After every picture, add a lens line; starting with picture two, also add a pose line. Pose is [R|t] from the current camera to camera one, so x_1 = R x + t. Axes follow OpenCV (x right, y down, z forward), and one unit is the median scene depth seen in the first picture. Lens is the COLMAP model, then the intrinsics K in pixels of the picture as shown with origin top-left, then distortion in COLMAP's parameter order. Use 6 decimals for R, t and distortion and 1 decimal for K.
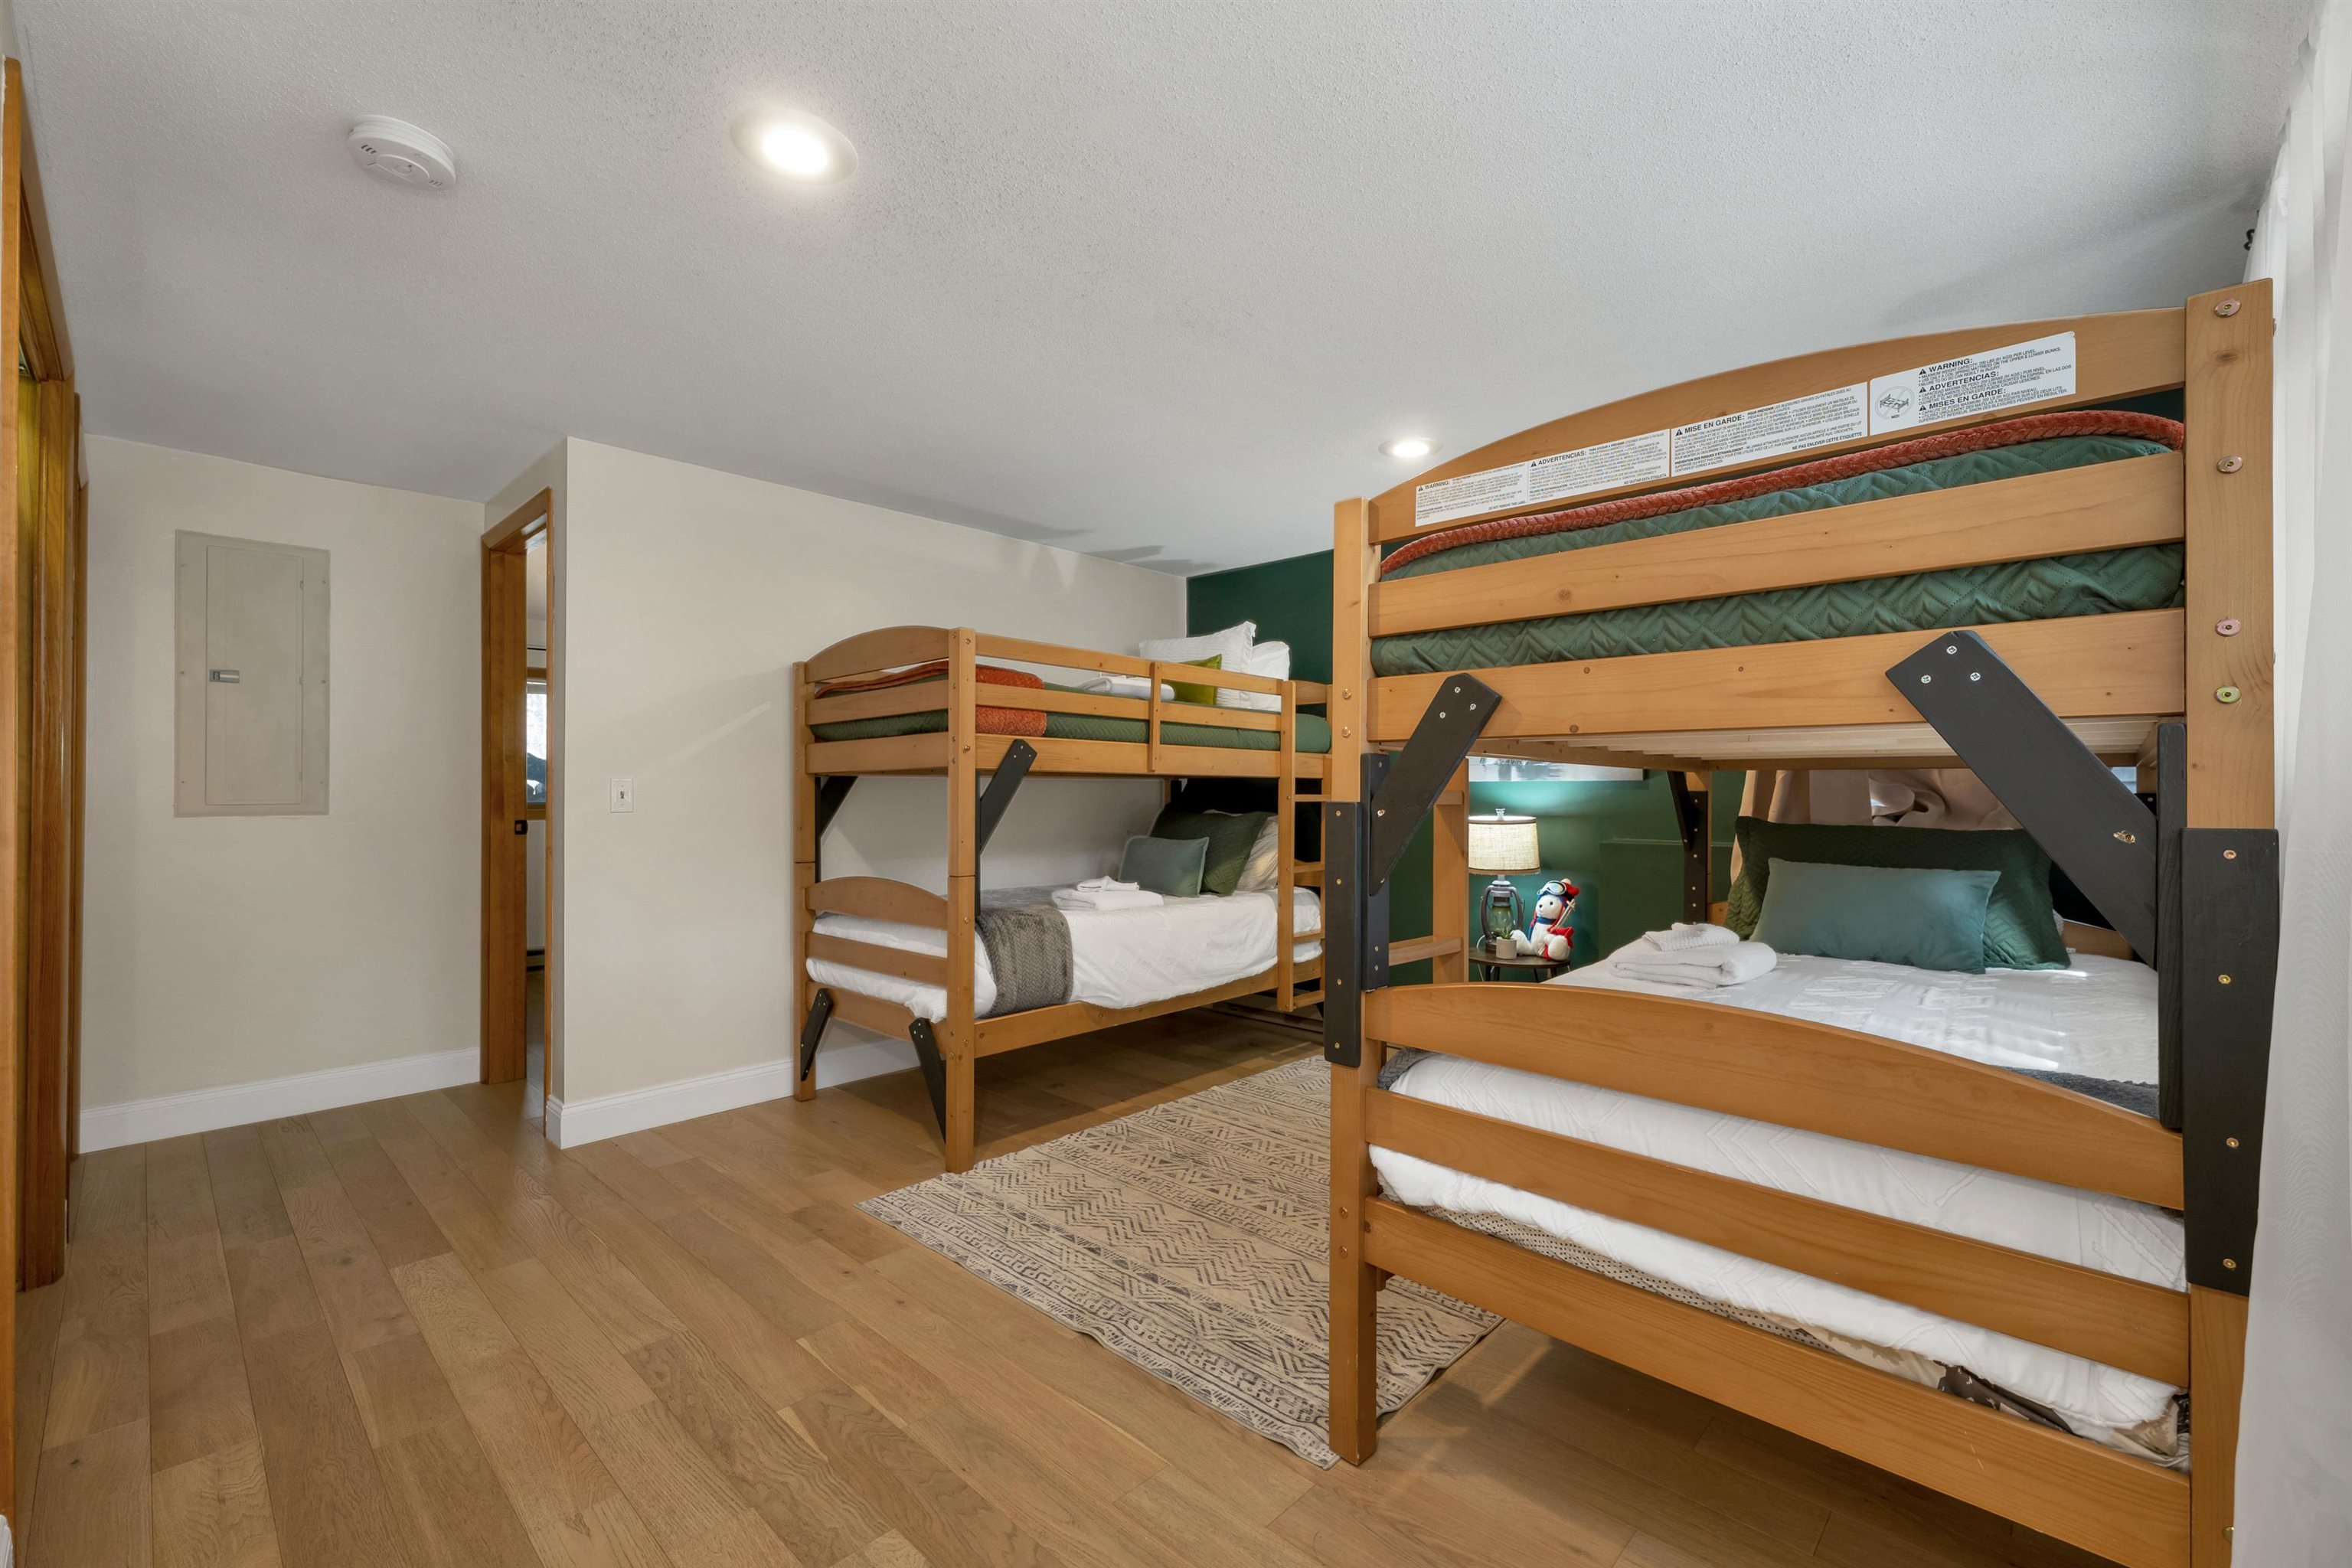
lens RADIAL K [[990.8, 0, 1178.9], [0, 990.8, 818.4], [0, 0, 1]] dist [0.001598, 0.000210]
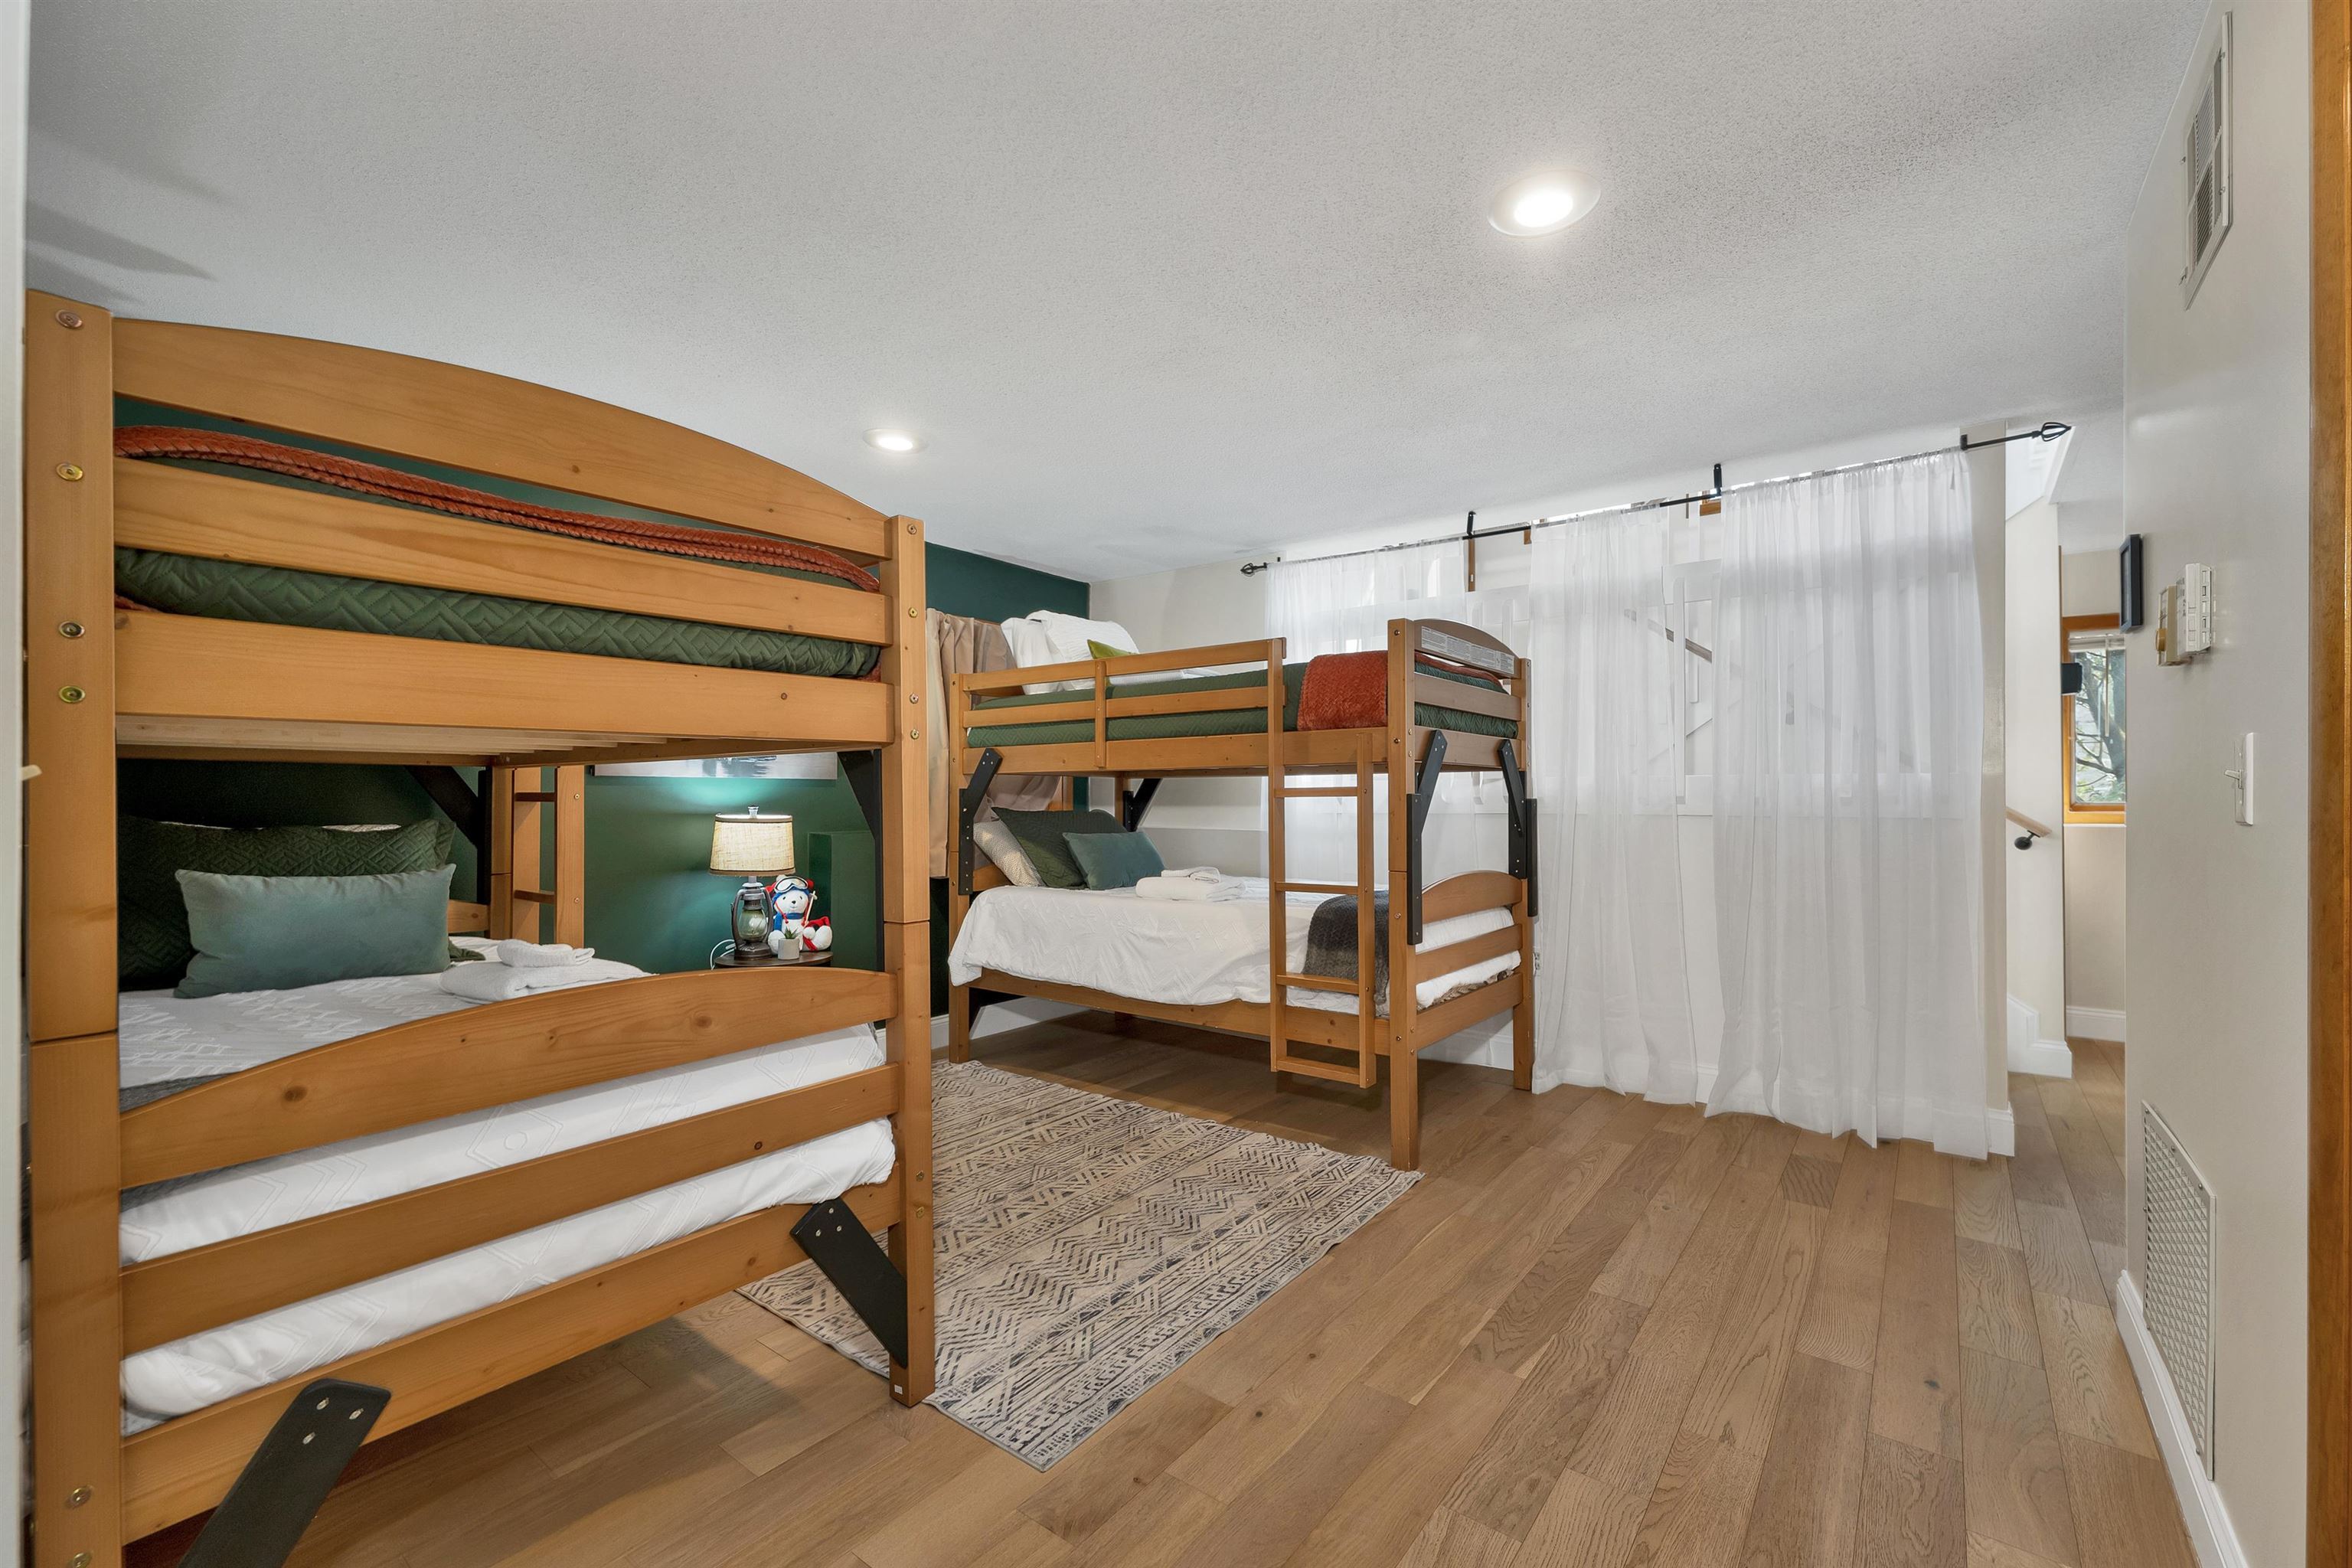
lens RADIAL K [[990.8, 0, 1178.9], [0, 990.8, 818.4], [0, 0, 1]] dist [0.001598, 0.000210]
pose [[-0.110617, -0.026407, 0.993512, -1.037467], [0.027286, 0.999189, 0.029596, -0.024471], [-0.993488, 0.030383, -0.109807, 1.091095]]
